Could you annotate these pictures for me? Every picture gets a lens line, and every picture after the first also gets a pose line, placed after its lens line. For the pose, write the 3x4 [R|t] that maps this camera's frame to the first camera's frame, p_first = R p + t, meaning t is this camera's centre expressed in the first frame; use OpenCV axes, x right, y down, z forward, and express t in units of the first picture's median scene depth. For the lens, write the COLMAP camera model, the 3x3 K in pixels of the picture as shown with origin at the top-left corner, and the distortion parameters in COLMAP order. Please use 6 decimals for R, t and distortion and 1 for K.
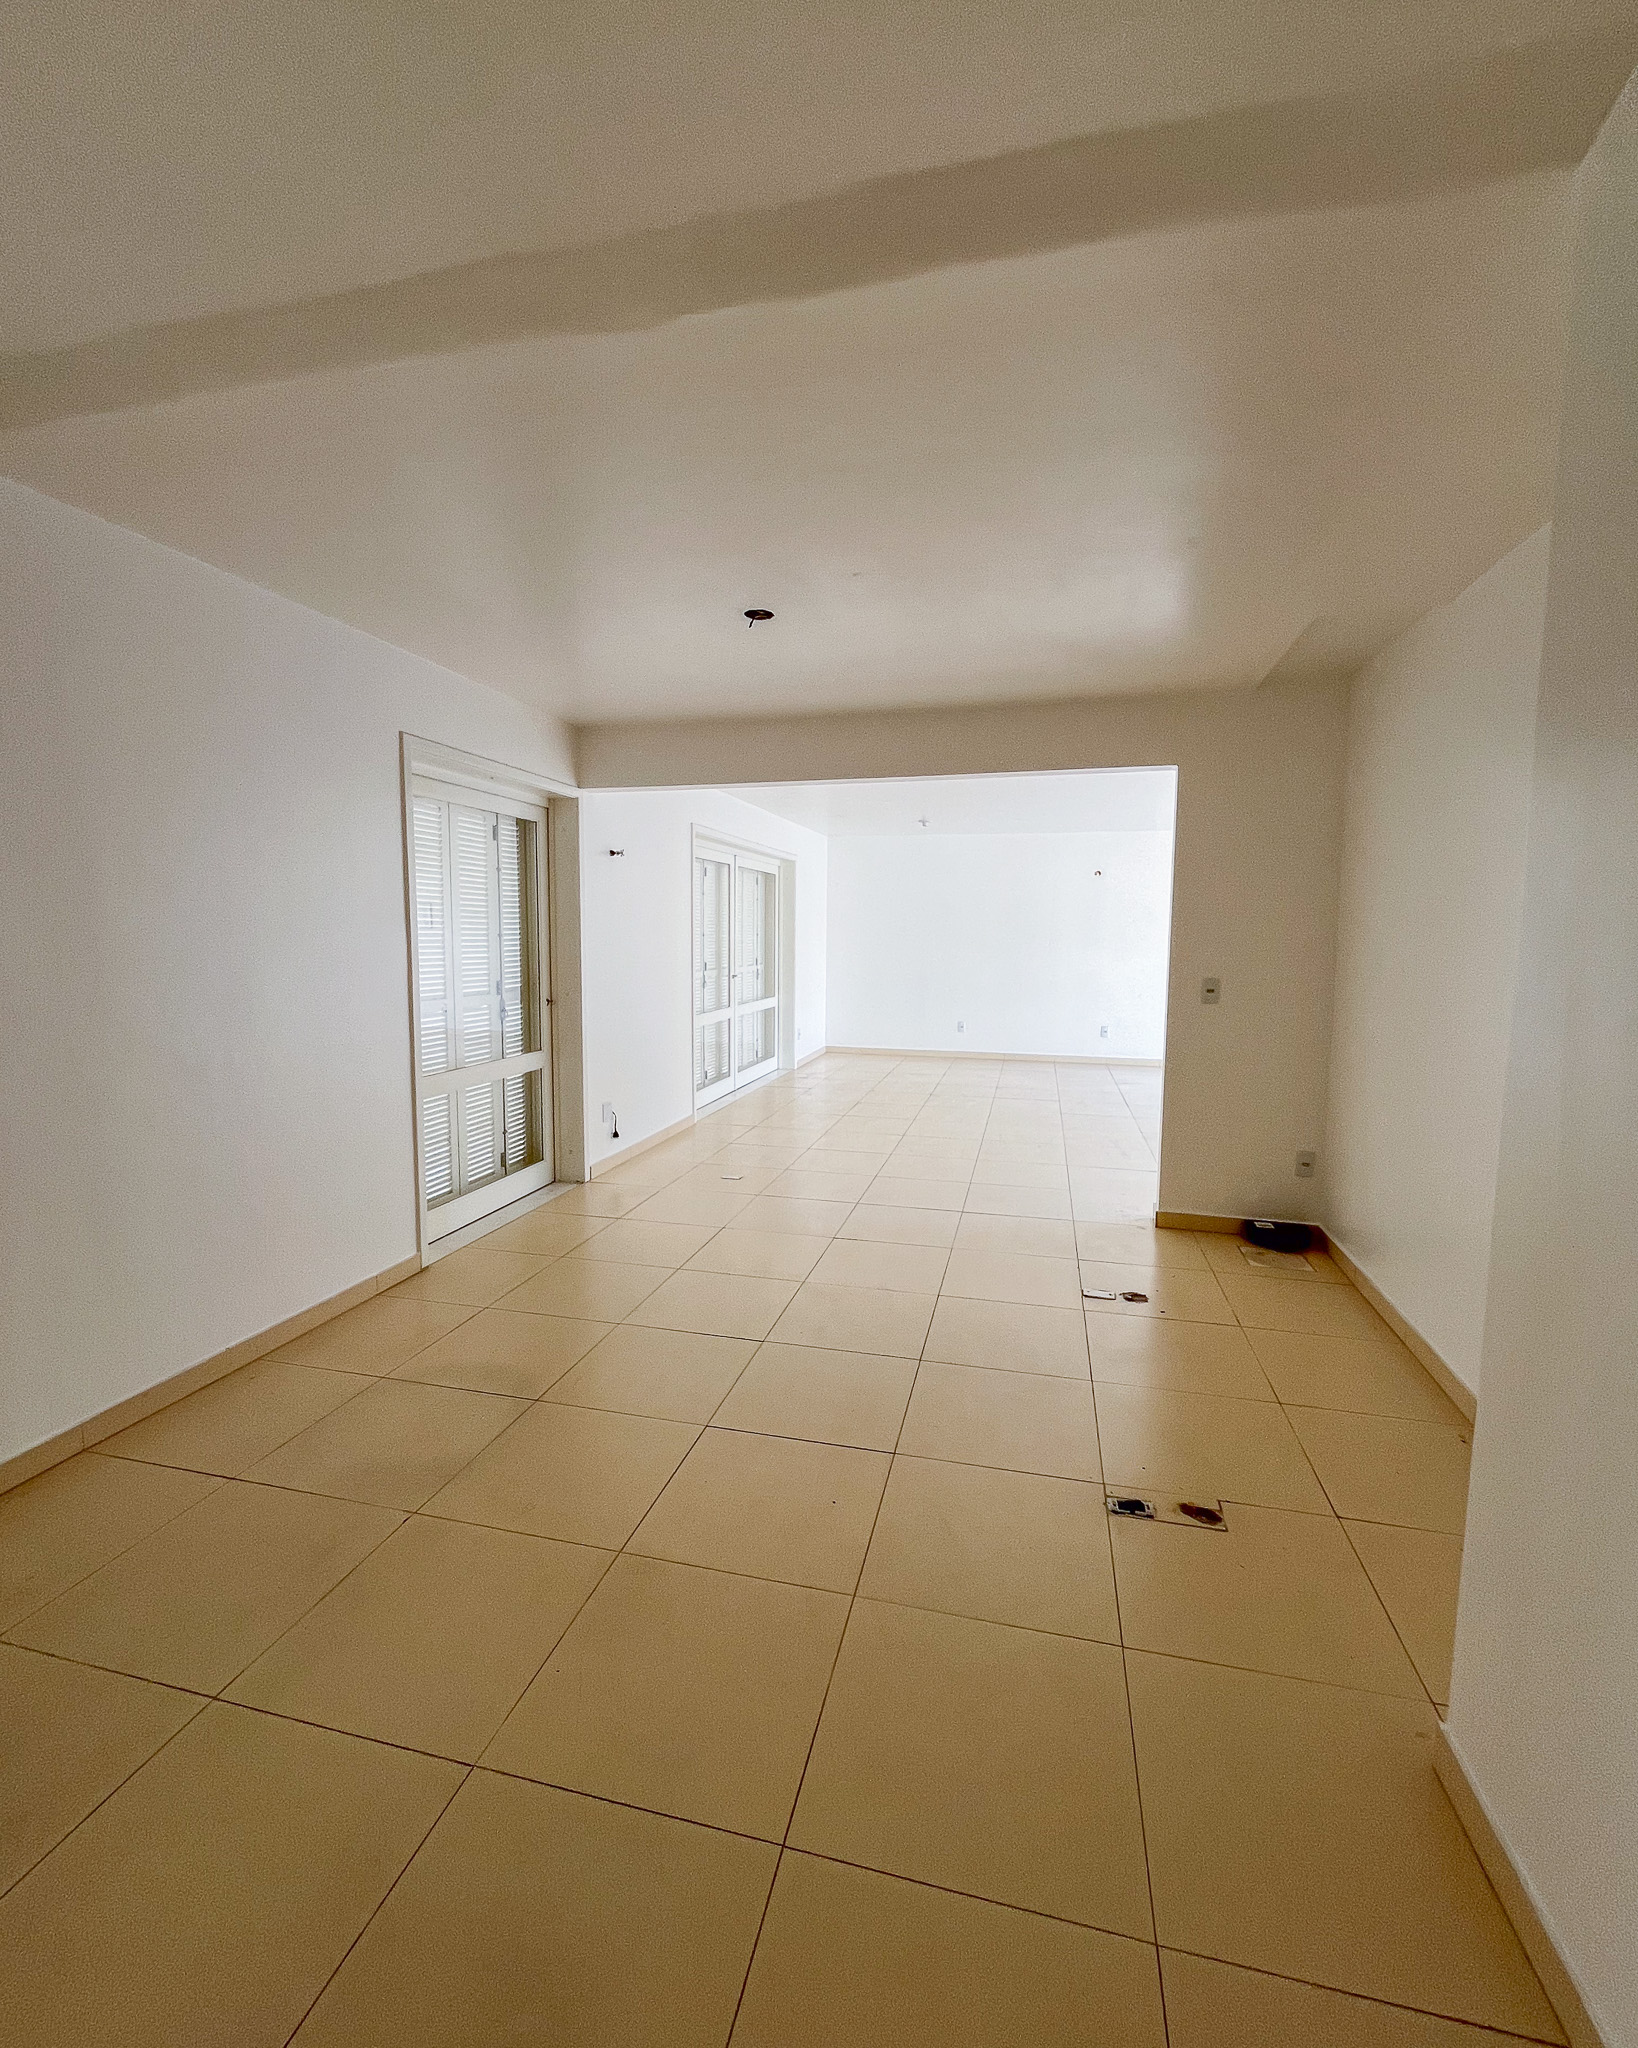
lens RADIAL K [[891.4, 0, 819.0], [0, 891.4, 1024.0], [0, 0, 1]] dist [0.000266, 0.000046]
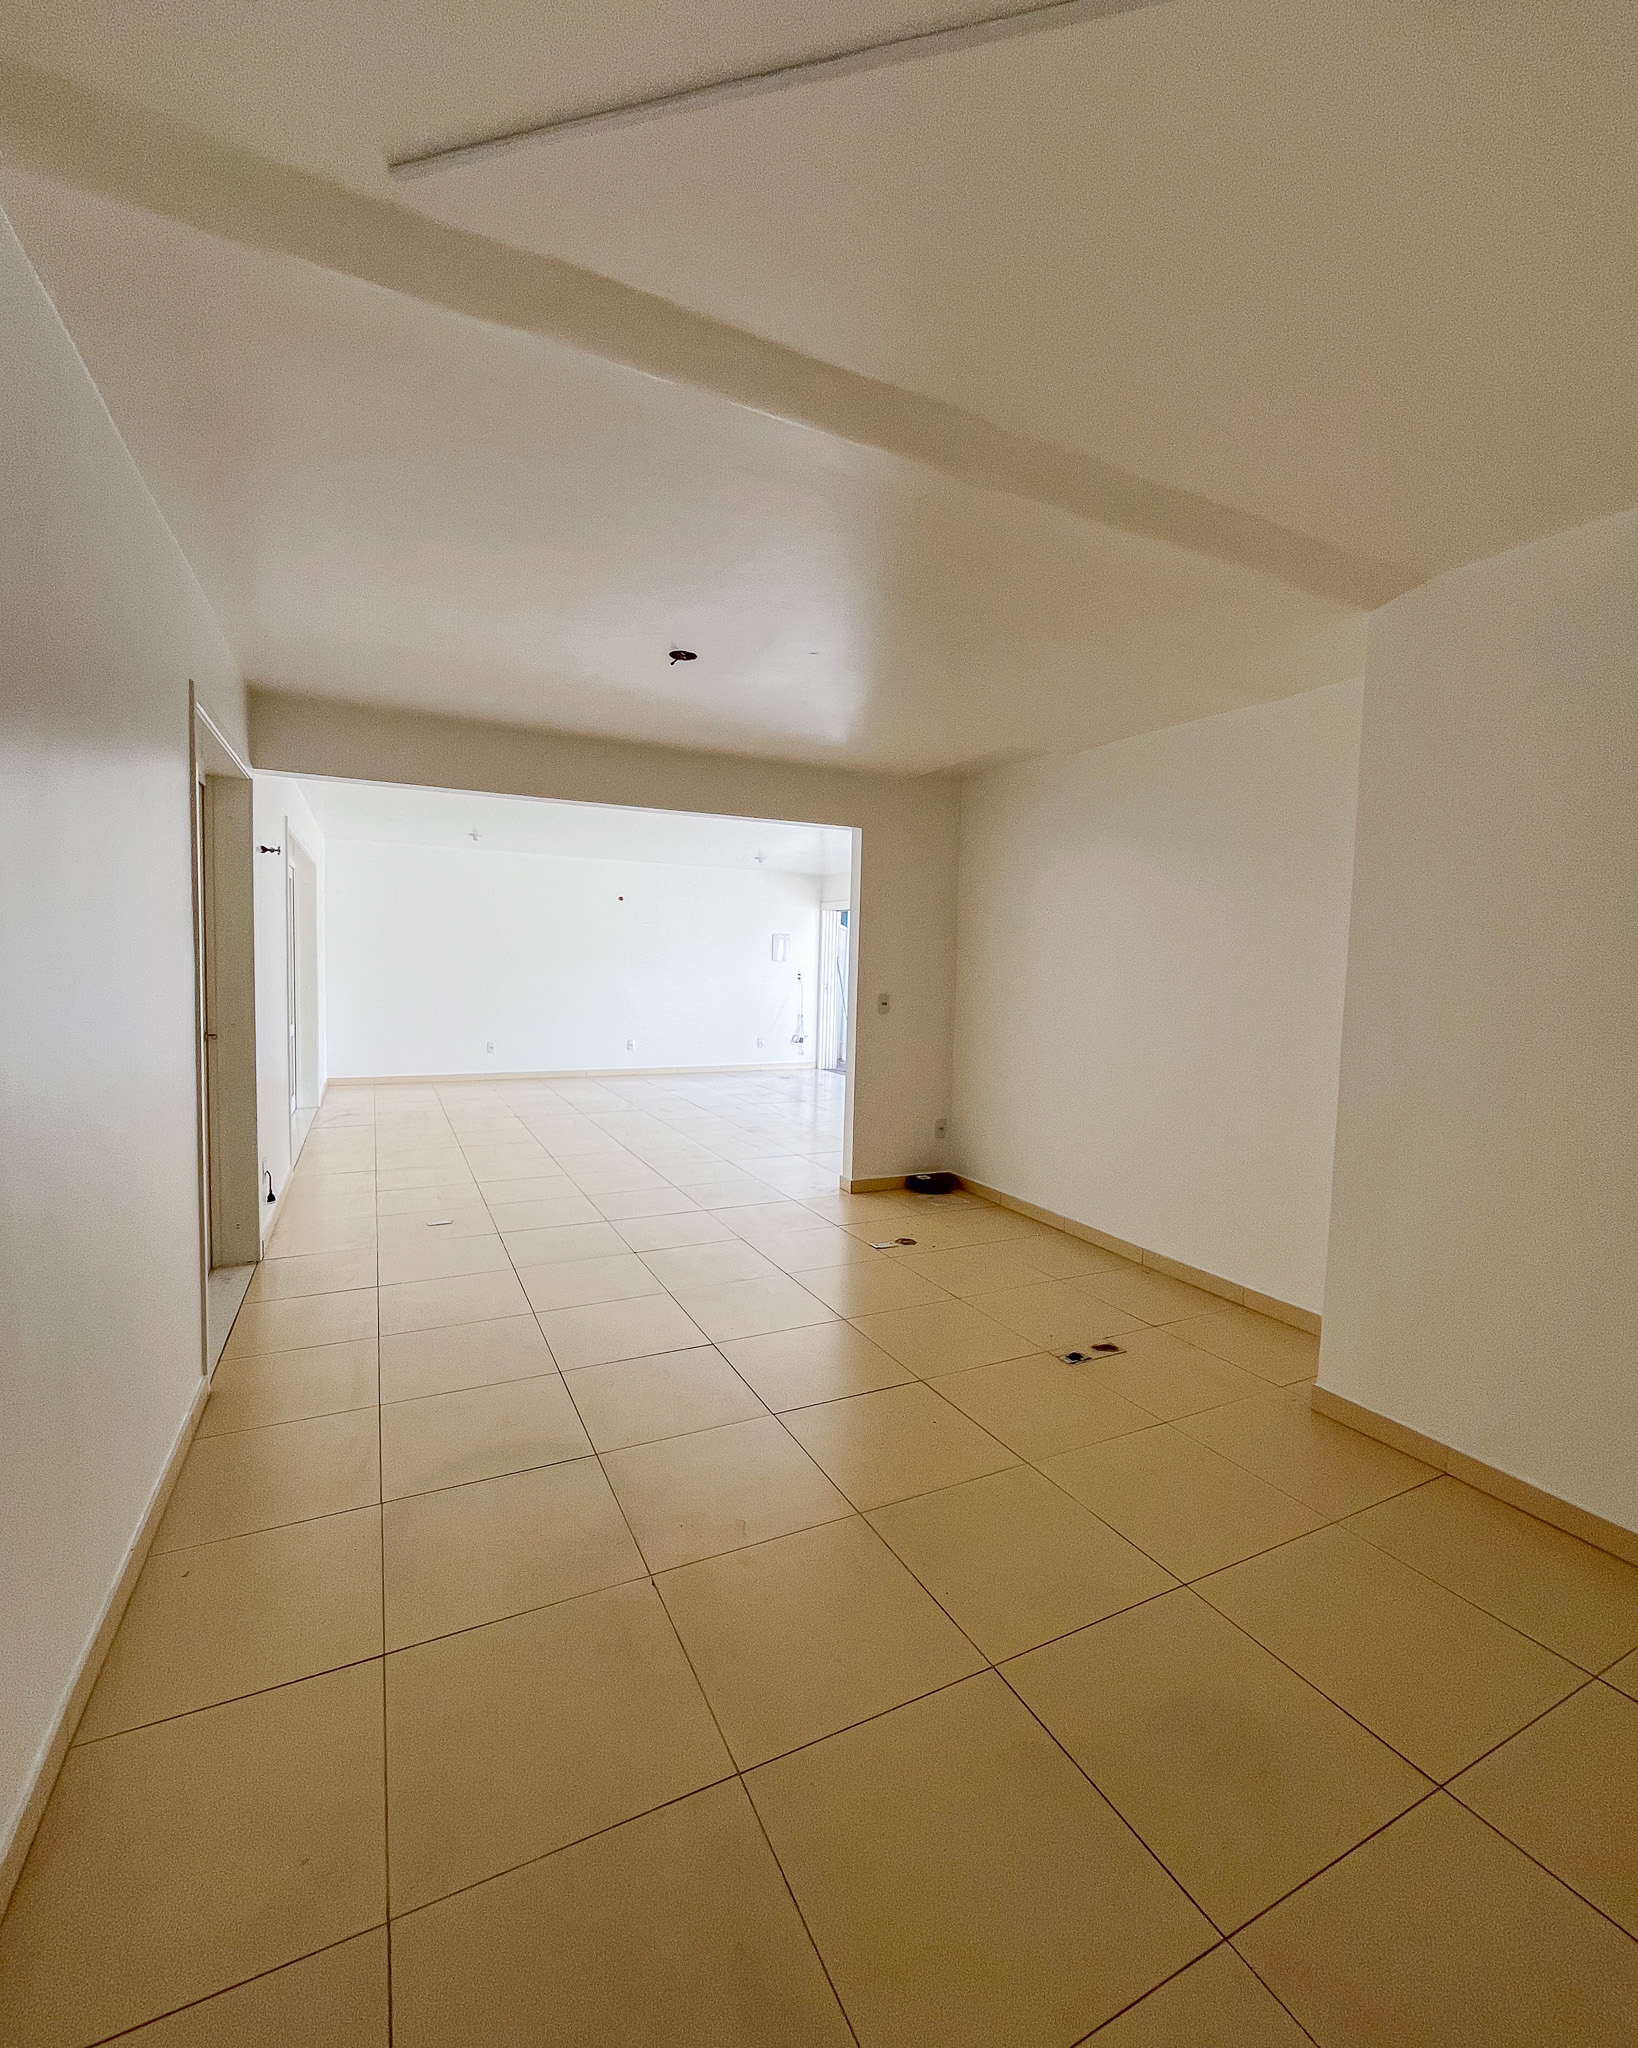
lens RADIAL K [[883.4, 0, 819.0], [0, 883.4, 1024.0], [0, 0, 1]] dist [0.001636, -0.000914]
pose [[0.758522, -0.036080, 0.650648, -0.419088], [0.048376, 0.998829, -0.001010, -0.009628], [-0.649849, 0.032242, 0.759379, 0.075516]]
